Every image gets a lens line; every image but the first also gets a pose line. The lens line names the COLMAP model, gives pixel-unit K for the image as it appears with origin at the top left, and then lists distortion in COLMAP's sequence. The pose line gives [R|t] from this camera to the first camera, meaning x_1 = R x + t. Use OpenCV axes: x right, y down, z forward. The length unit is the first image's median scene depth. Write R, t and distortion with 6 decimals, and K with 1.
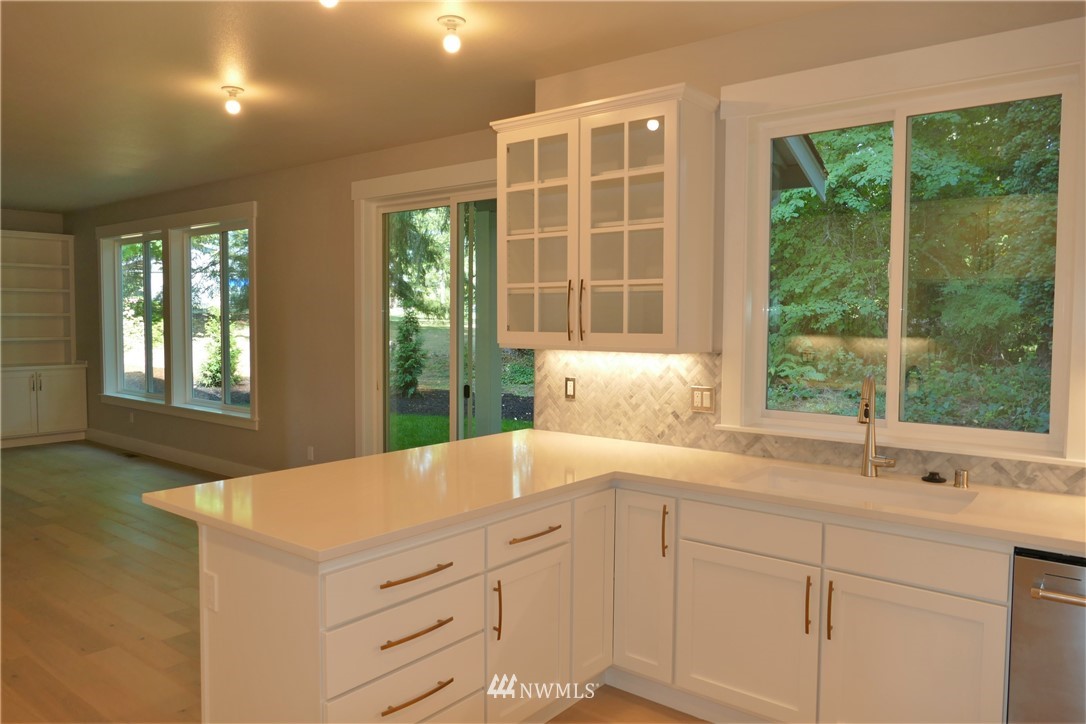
lens RADIAL K [[773.9, 0, 543.0], [0, 773.9, 362.0], [0, 0, 1]] dist [-0.012856, -0.000233]
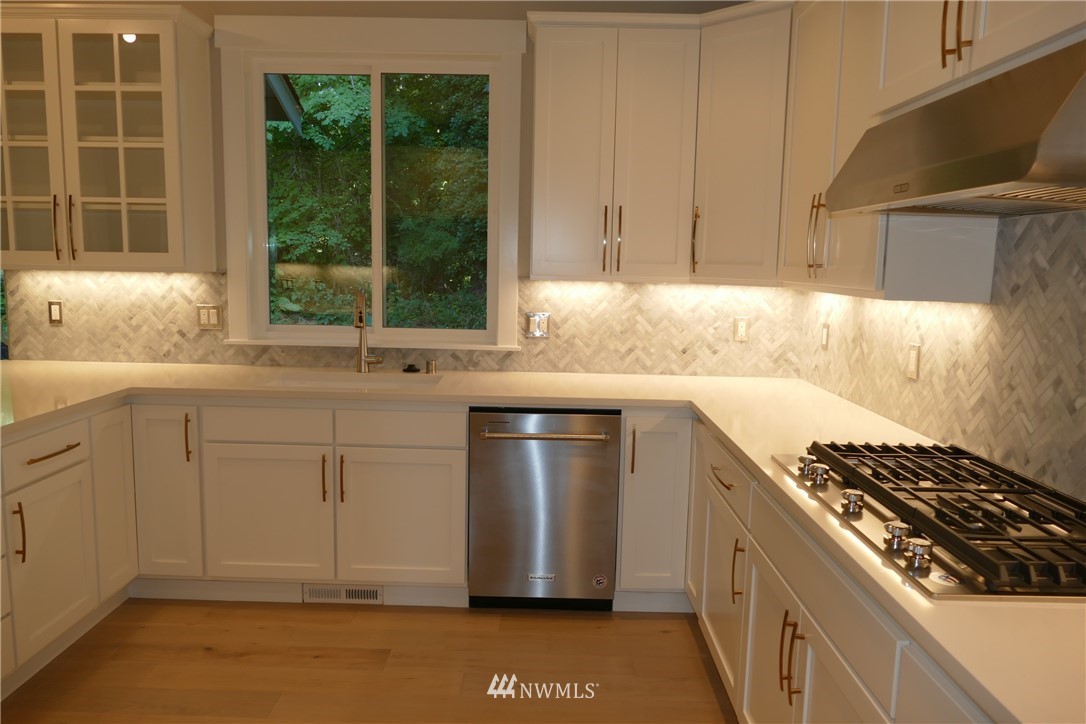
lens RADIAL K [[773.9, 0, 543.0], [0, 773.9, 362.0], [0, 0, 1]] dist [-0.012856, -0.000233]
pose [[0.786393, -0.070055, 0.613742, -0.087619], [0.018785, 0.995801, 0.089595, 0.023934], [-0.617441, -0.058928, 0.784407, -0.112613]]
